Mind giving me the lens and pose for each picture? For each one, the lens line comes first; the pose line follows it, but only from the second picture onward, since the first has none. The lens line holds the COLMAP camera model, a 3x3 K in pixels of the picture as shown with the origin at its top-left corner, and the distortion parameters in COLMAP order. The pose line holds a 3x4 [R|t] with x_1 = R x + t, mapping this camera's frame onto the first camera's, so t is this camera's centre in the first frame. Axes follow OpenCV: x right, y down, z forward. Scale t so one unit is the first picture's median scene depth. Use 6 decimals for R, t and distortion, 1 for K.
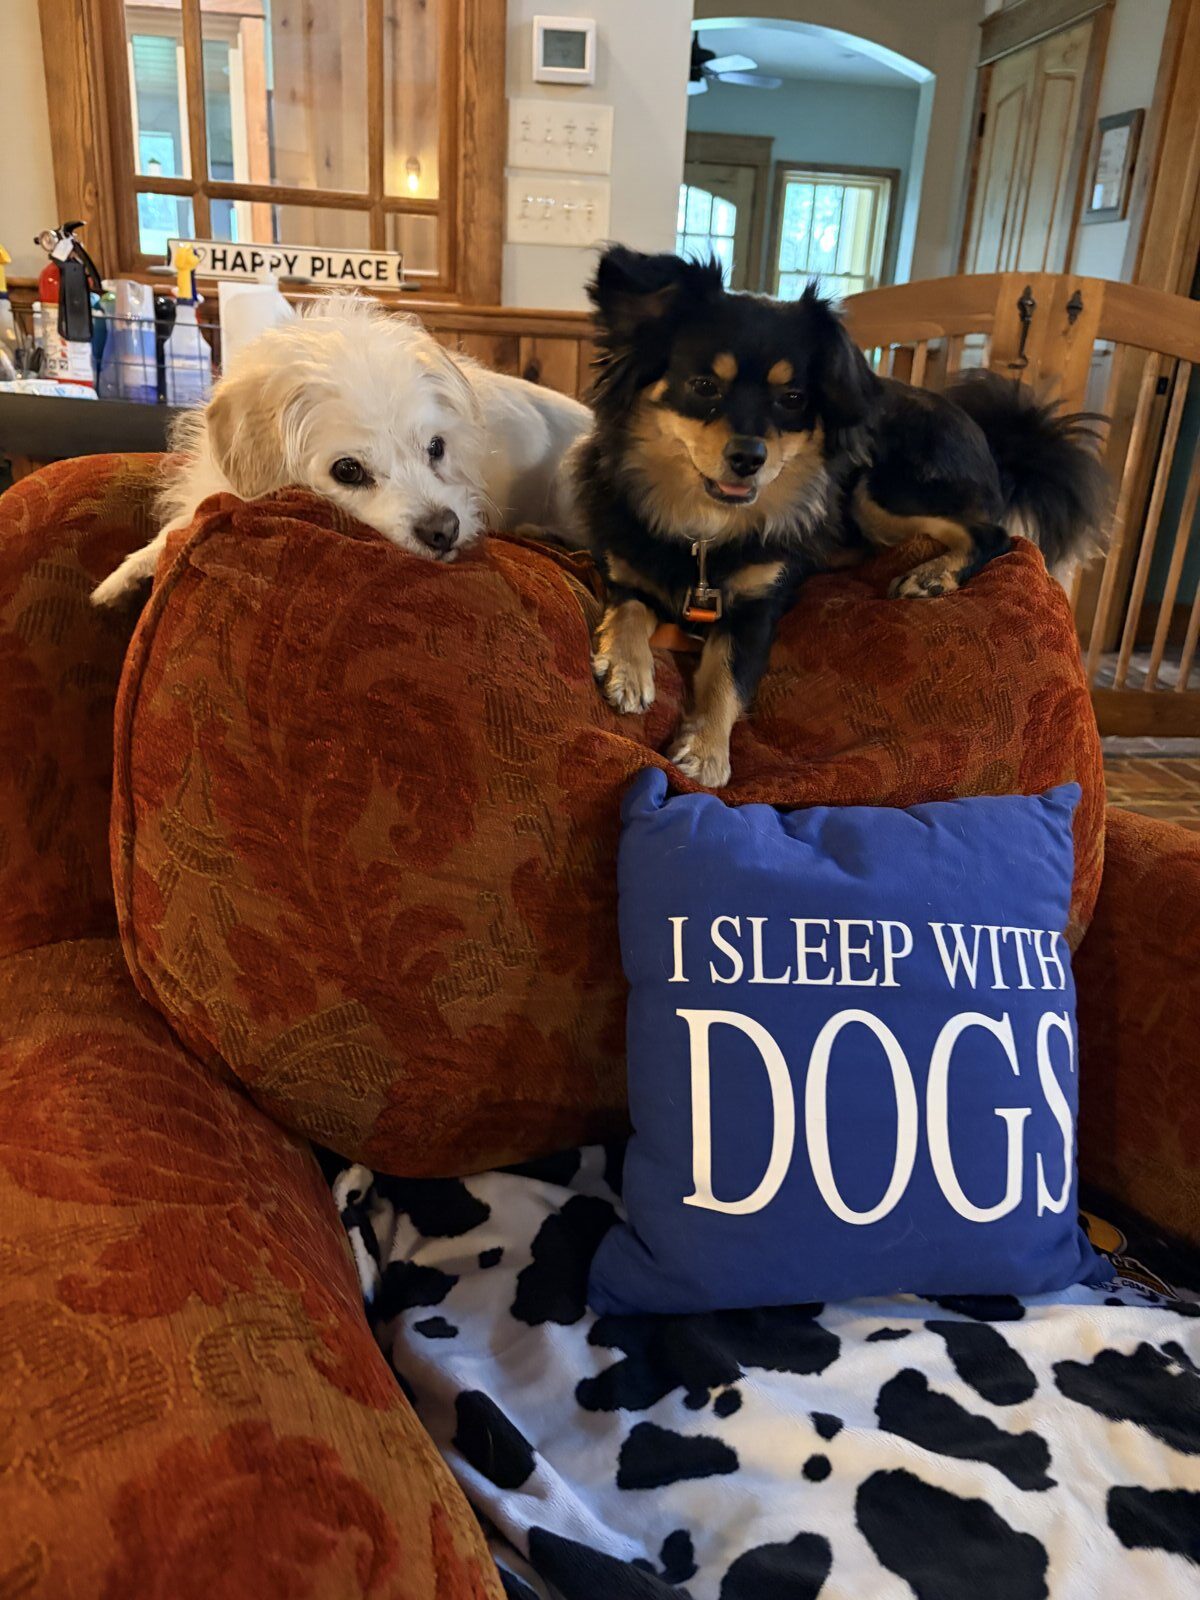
lens RADIAL K [[1238.5, 0, 600.0], [0, 1238.5, 800.0], [0, 0, 1]] dist [0.024339, -0.043421]
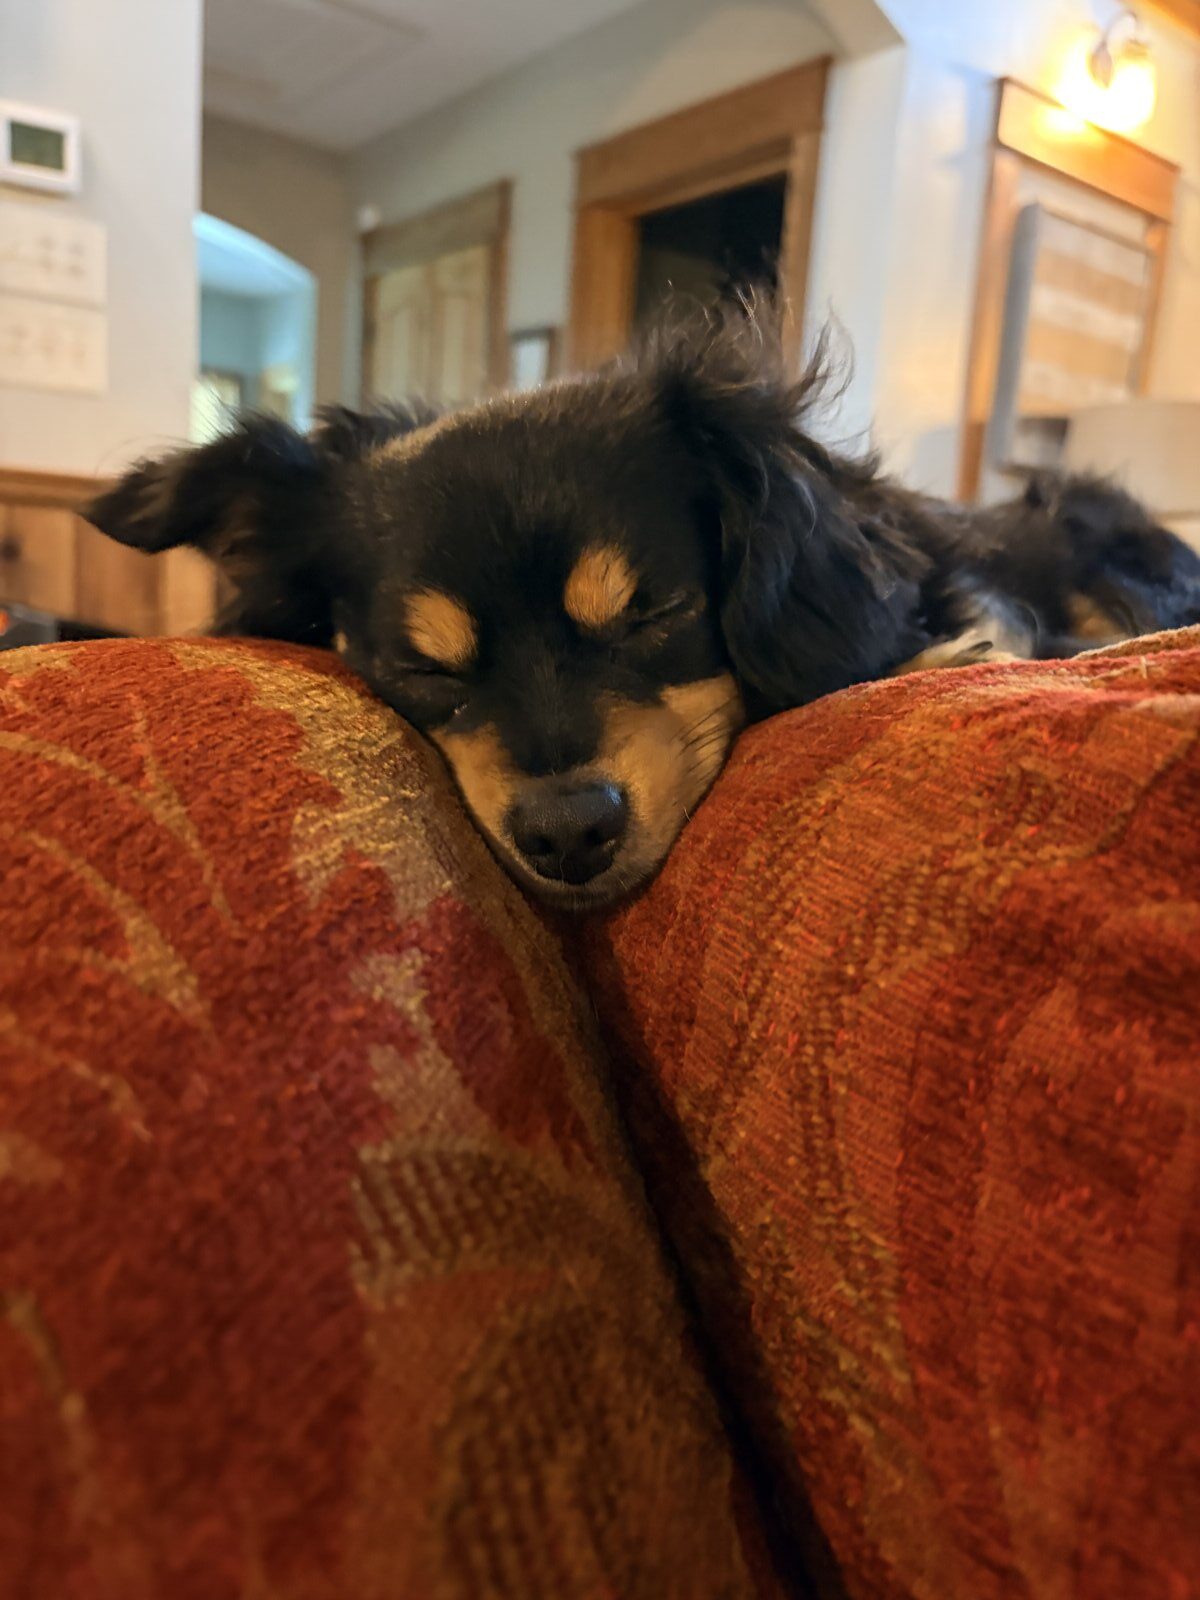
lens RADIAL K [[1249.8, 0, 600.0], [0, 1249.8, 800.0], [0, 0, 1]] dist [-0.079869, 0.141068]
pose [[0.838111, -0.083929, 0.539004, -0.127303], [0.167959, 0.979794, -0.108599, -0.044195], [-0.518999, 0.181549, 0.835273, 0.173937]]
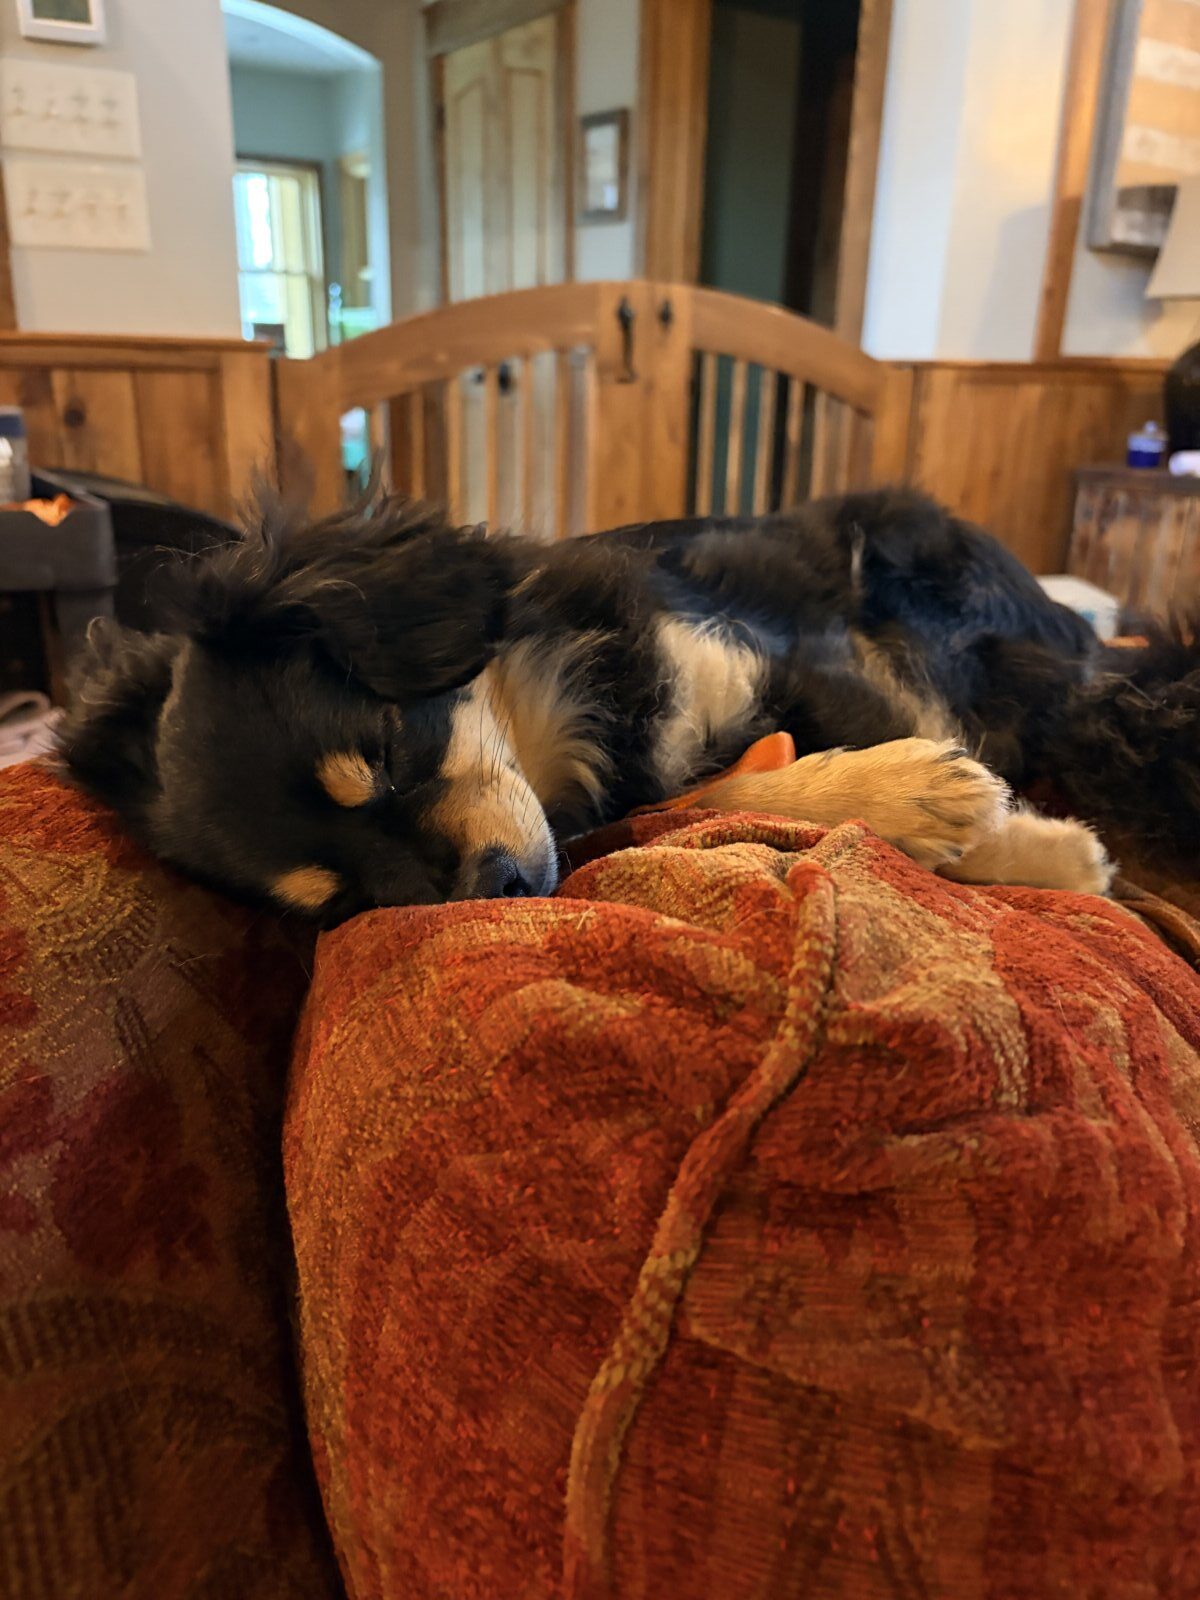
lens RADIAL K [[1238.5, 0, 600.0], [0, 1238.5, 800.0], [0, 0, 1]] dist [0.024339, -0.043421]
pose [[0.885710, -0.188444, 0.424272, -0.103960], [0.186748, 0.981330, 0.046012, -0.064790], [-0.425022, 0.038479, 0.904365, 0.132872]]
